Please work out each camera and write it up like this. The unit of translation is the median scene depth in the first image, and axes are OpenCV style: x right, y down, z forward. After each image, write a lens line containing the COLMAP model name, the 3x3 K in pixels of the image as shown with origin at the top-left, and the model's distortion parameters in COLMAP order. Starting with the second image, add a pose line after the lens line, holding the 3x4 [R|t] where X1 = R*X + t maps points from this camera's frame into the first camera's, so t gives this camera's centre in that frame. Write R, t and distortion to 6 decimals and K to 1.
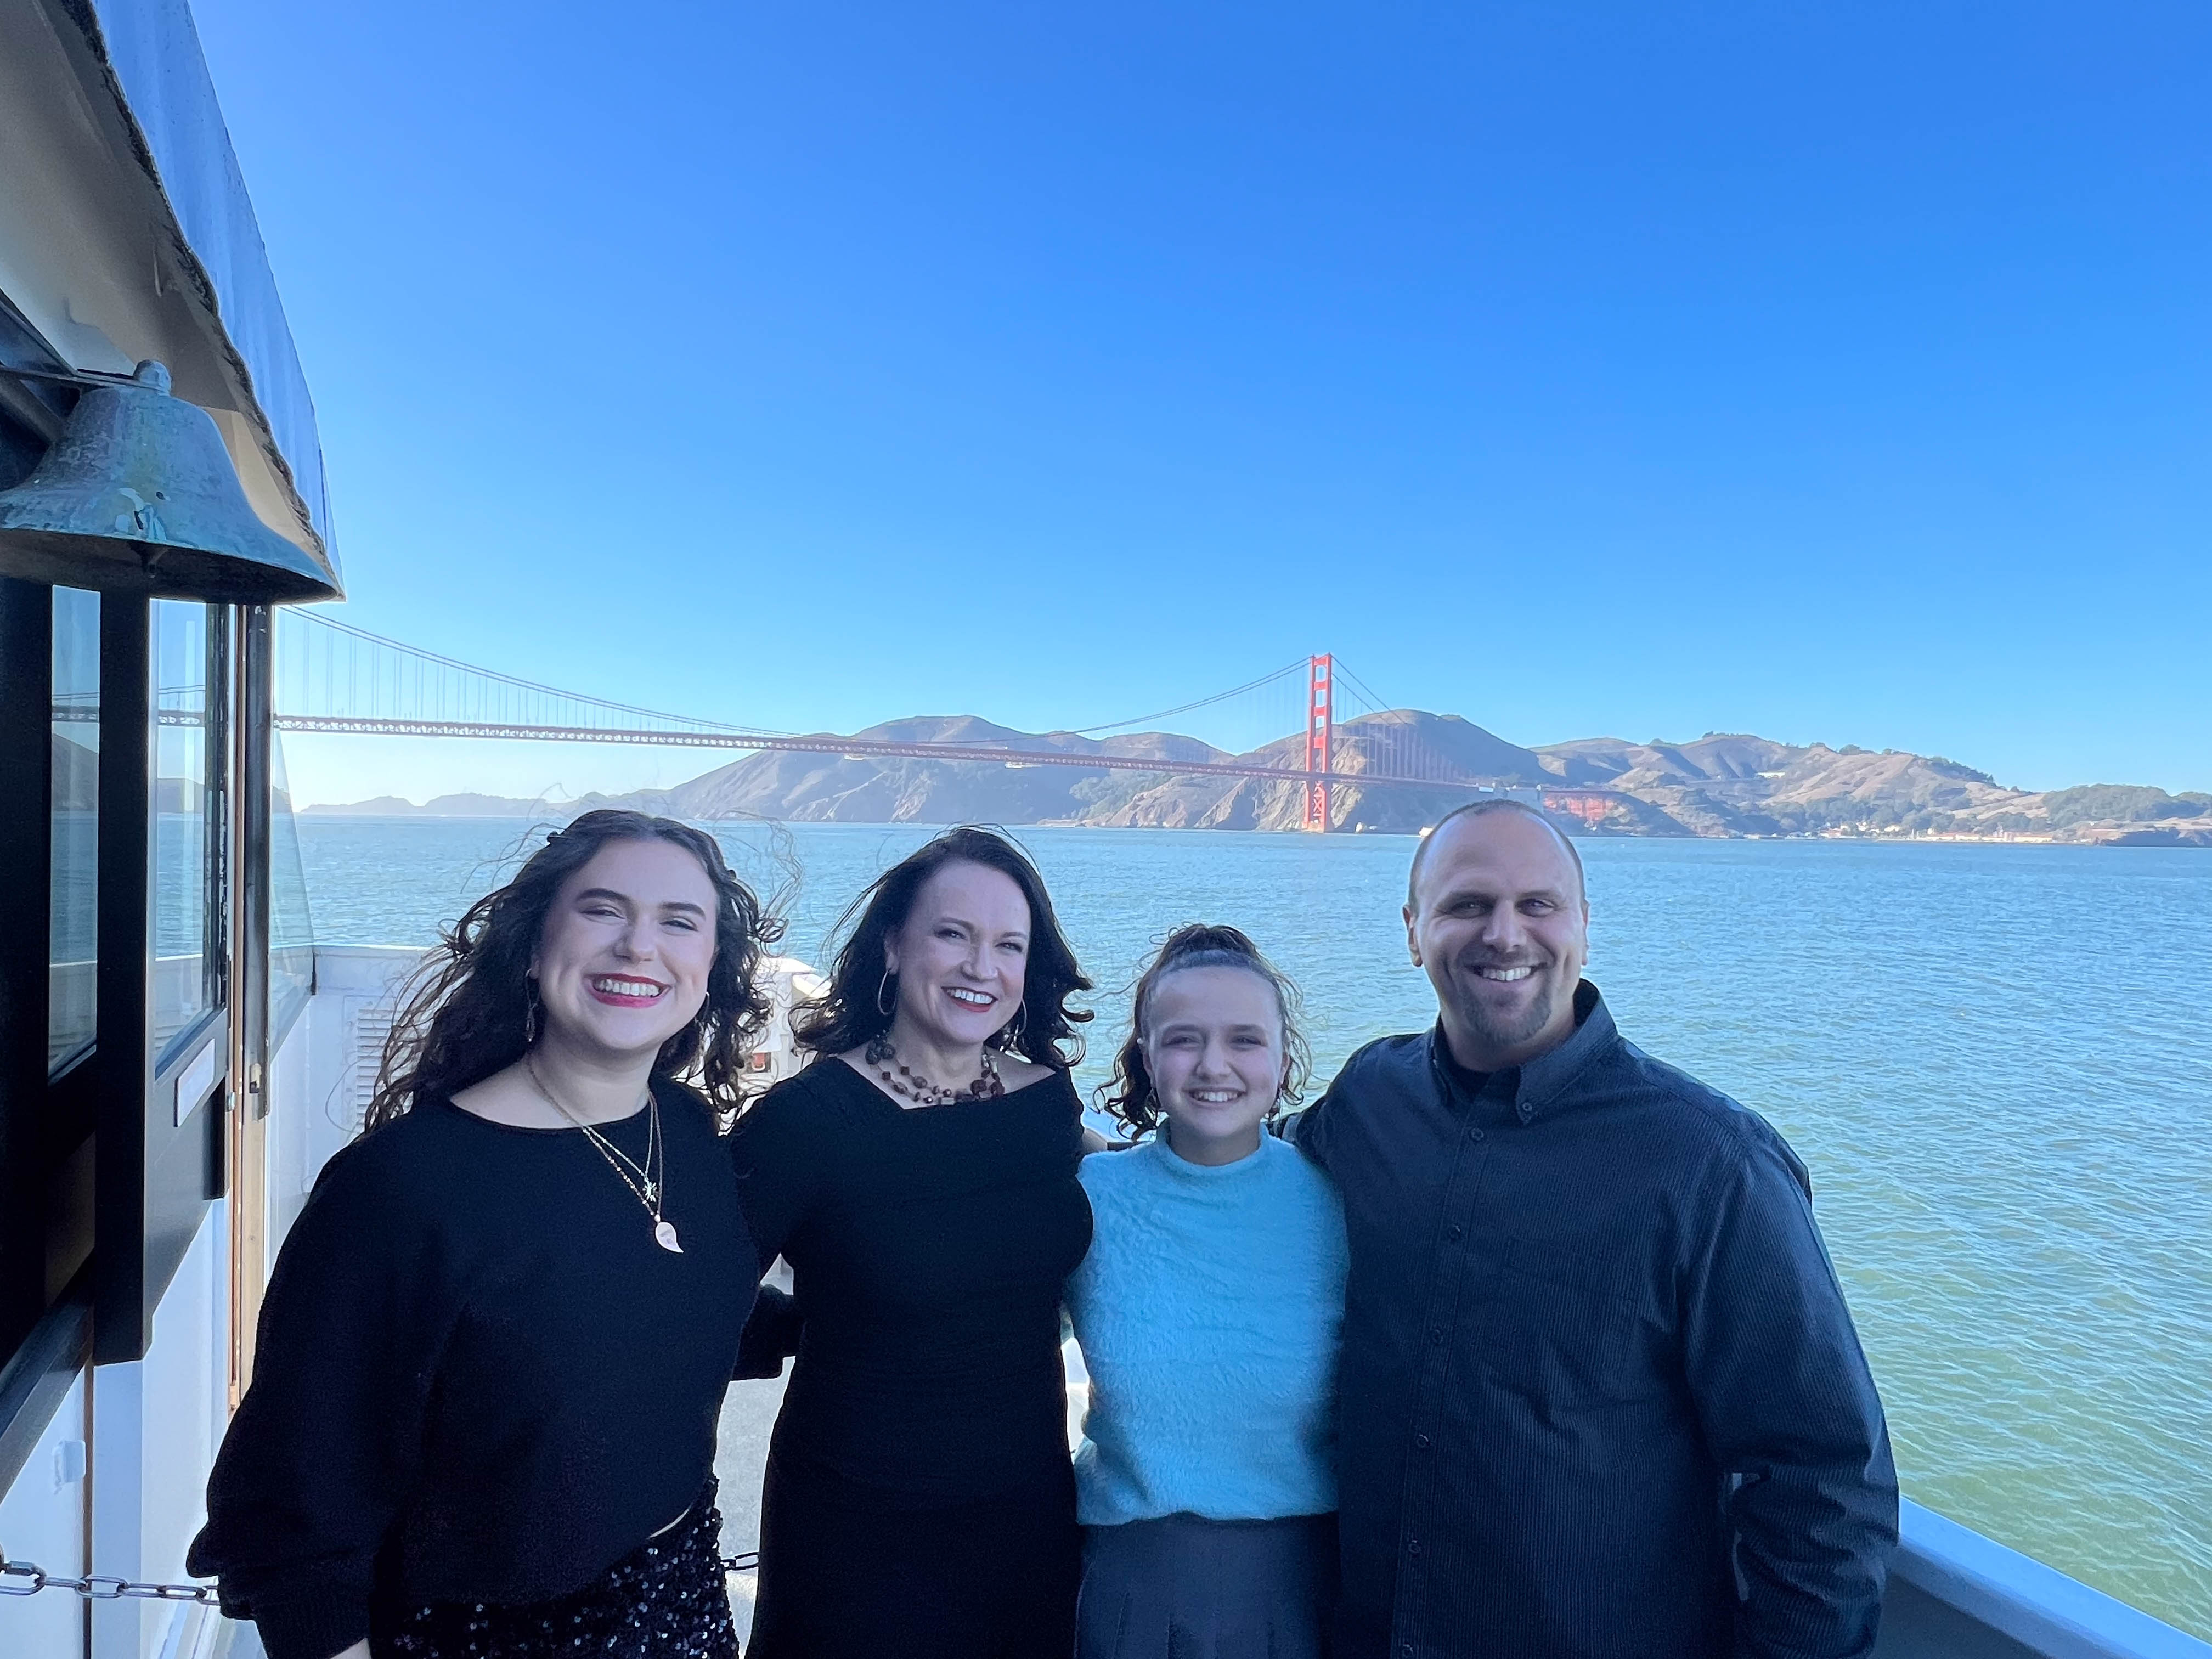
lens RADIAL K [[1239.3, 0, 1084.2], [0, 1239.3, 840.4], [0, 0, 1]] dist [0.033750, 0.001310]
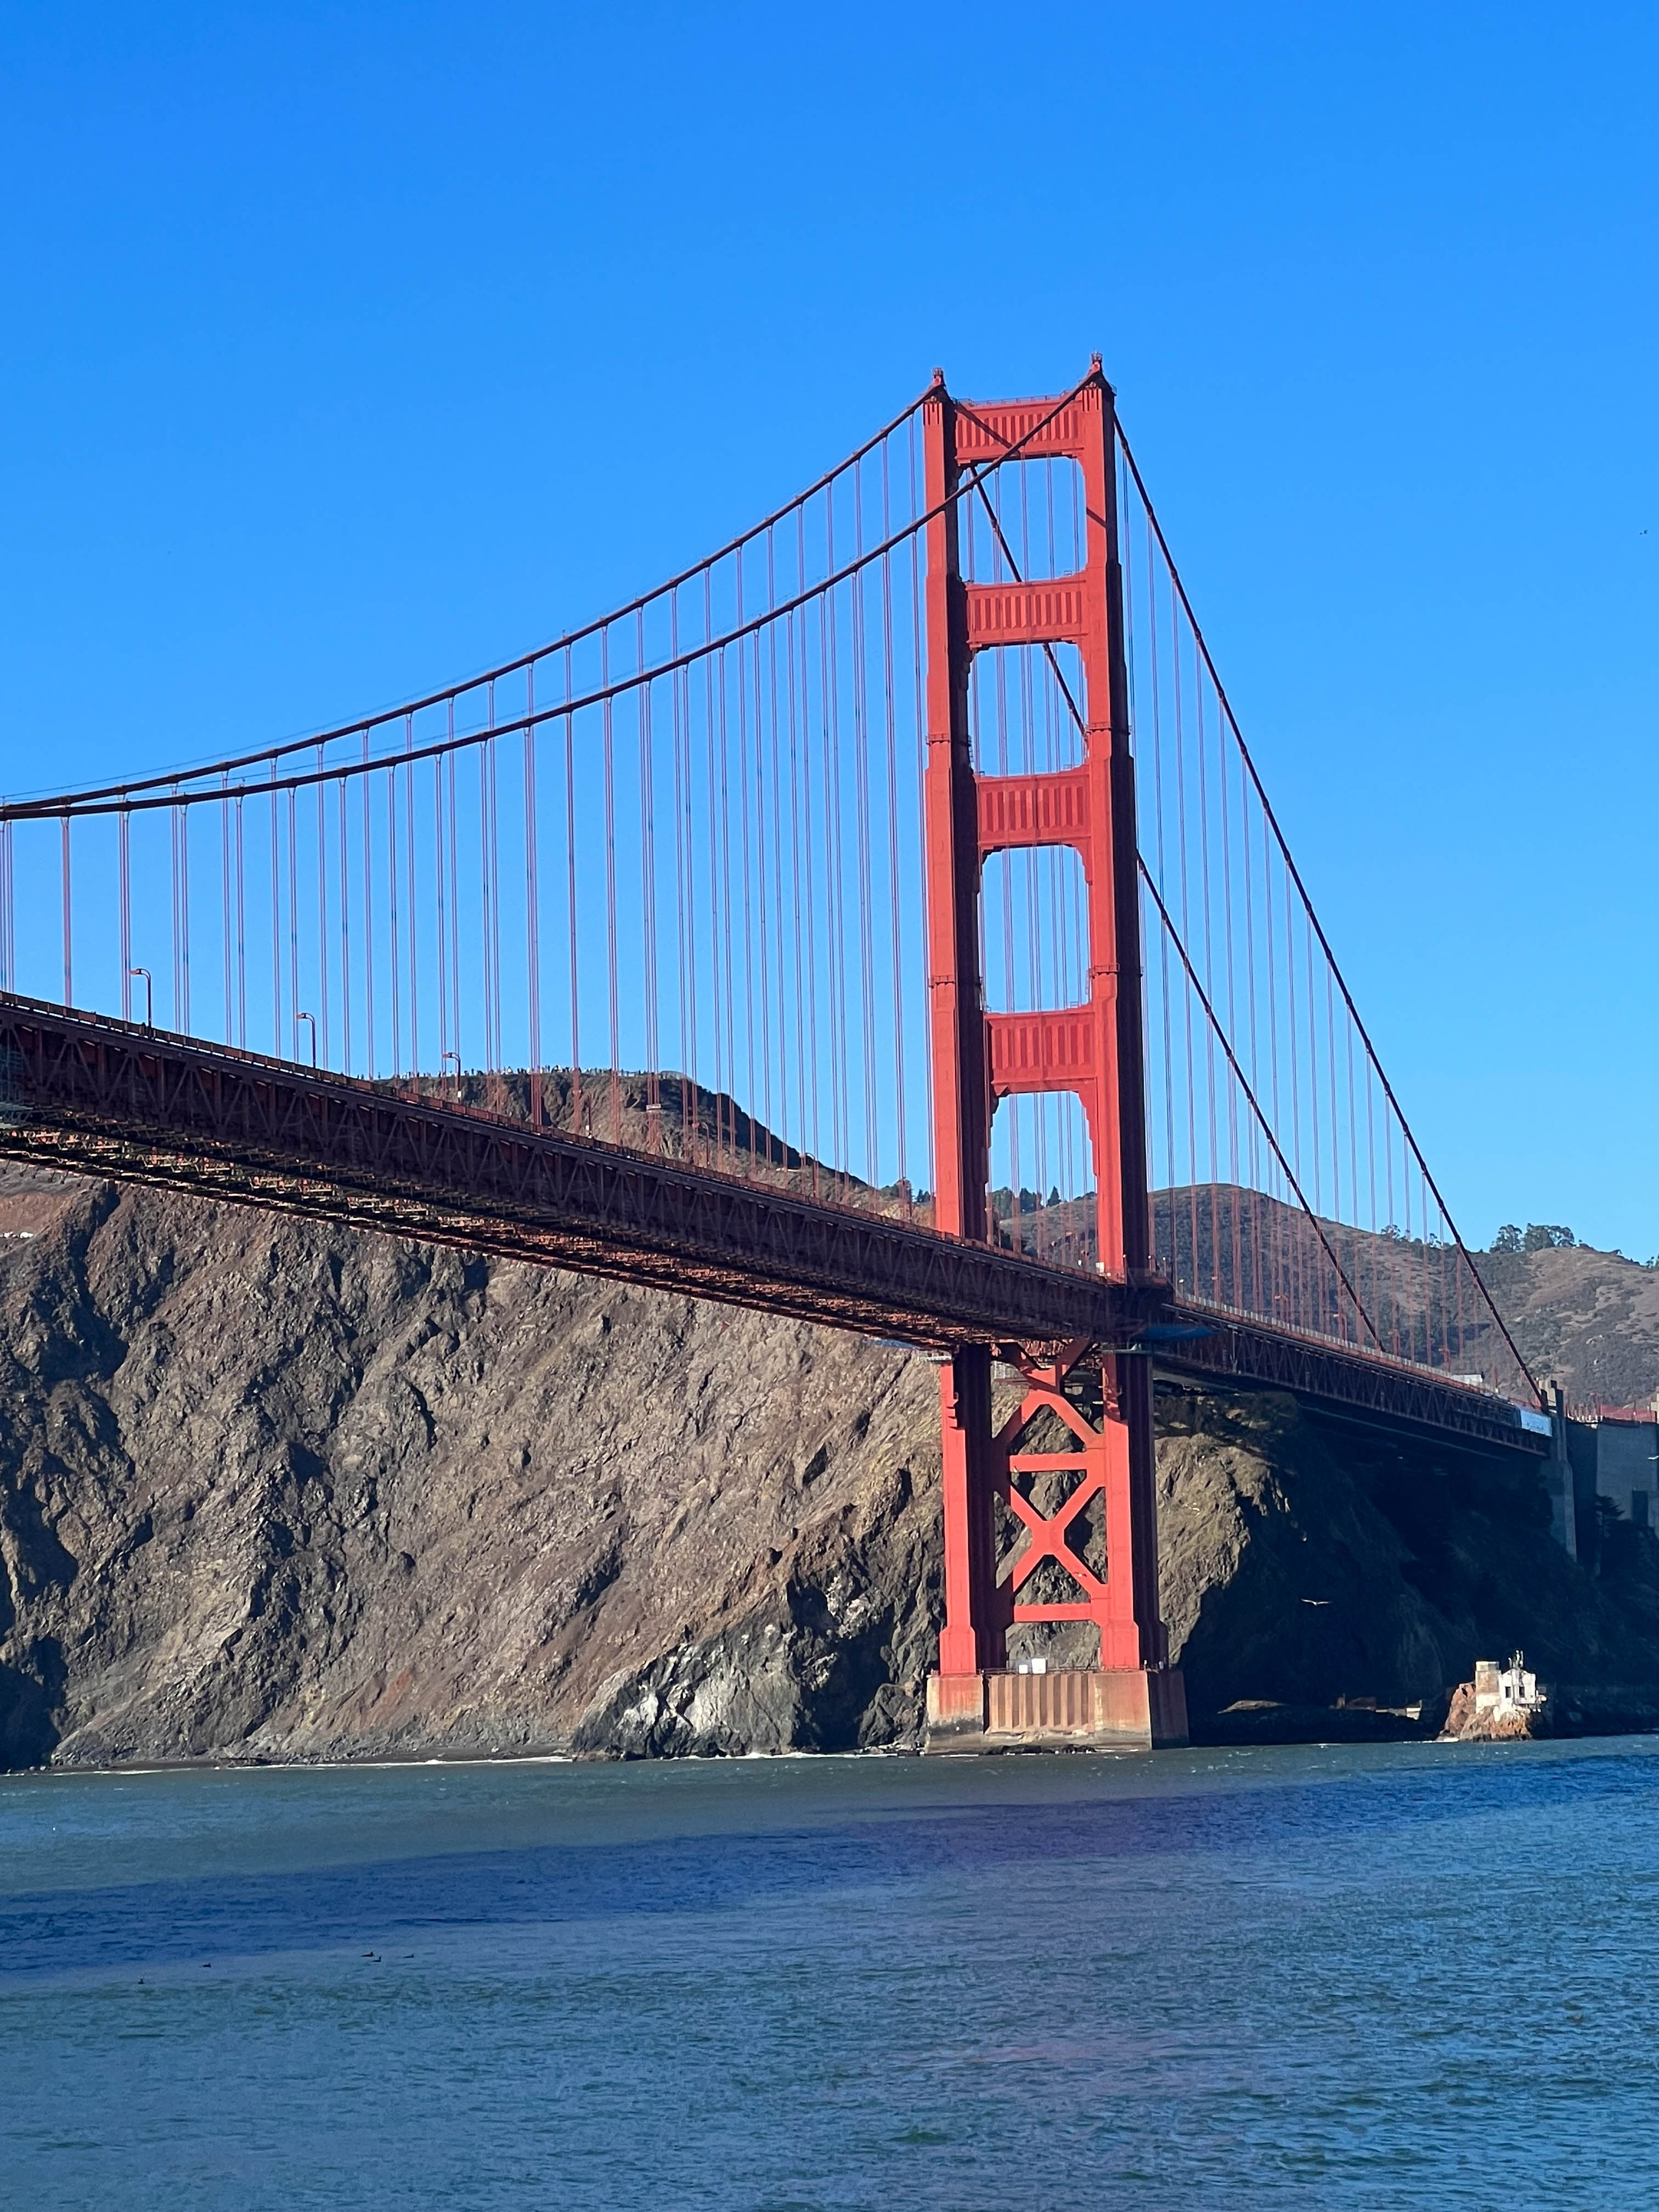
lens RADIAL K [[6418.2, 0, 833.3], [0, 6418.2, 1098.4], [0, 0, 1]] dist [0.074586, 0.000000]
pose [[0.800278, 0.018553, 0.599342, -0.183621], [0.048968, 0.994161, -0.096160, -0.008702], [-0.597626, 0.106303, 0.794696, 0.389312]]
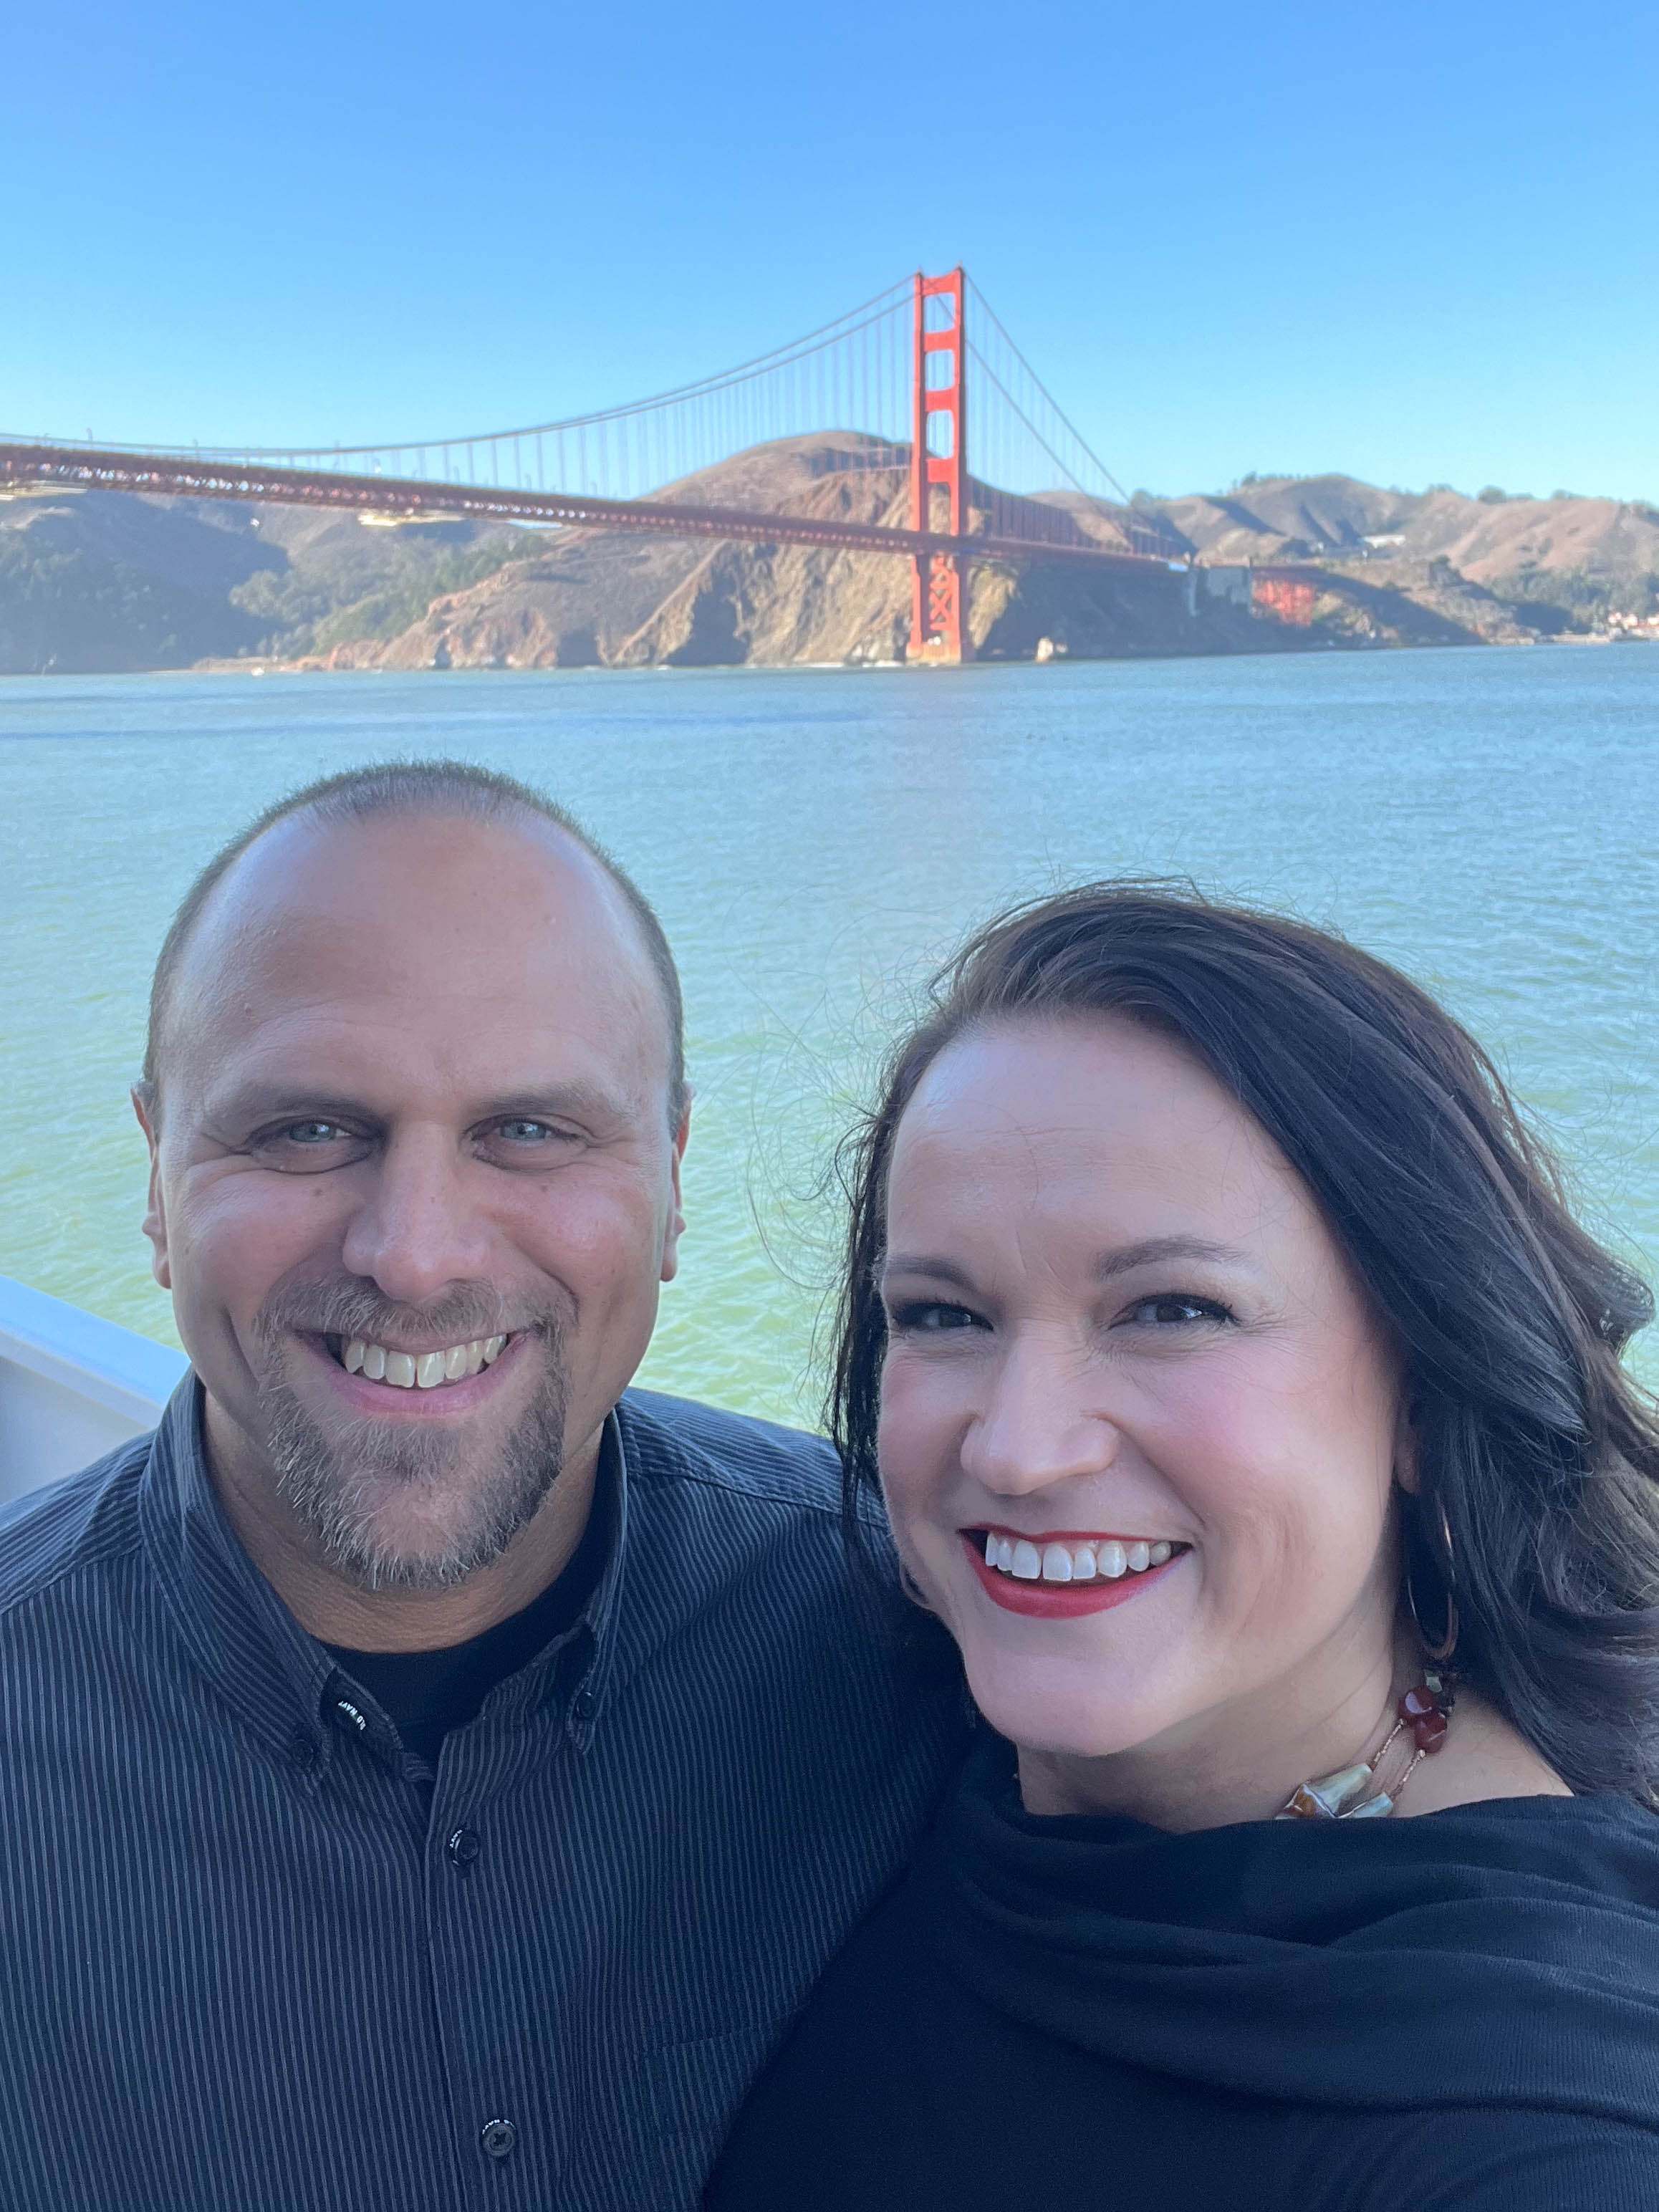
lens RADIAL K [[1951.0, 0, 833.6], [0, 1951.0, 1109.6], [0, 0, 1]] dist [0.049137, -0.025958]
pose [[0.932597, -0.117913, 0.341115, -0.108743], [0.042641, 0.974505, 0.220276, -0.005608], [-0.358392, -0.190883, 0.913848, 0.224616]]
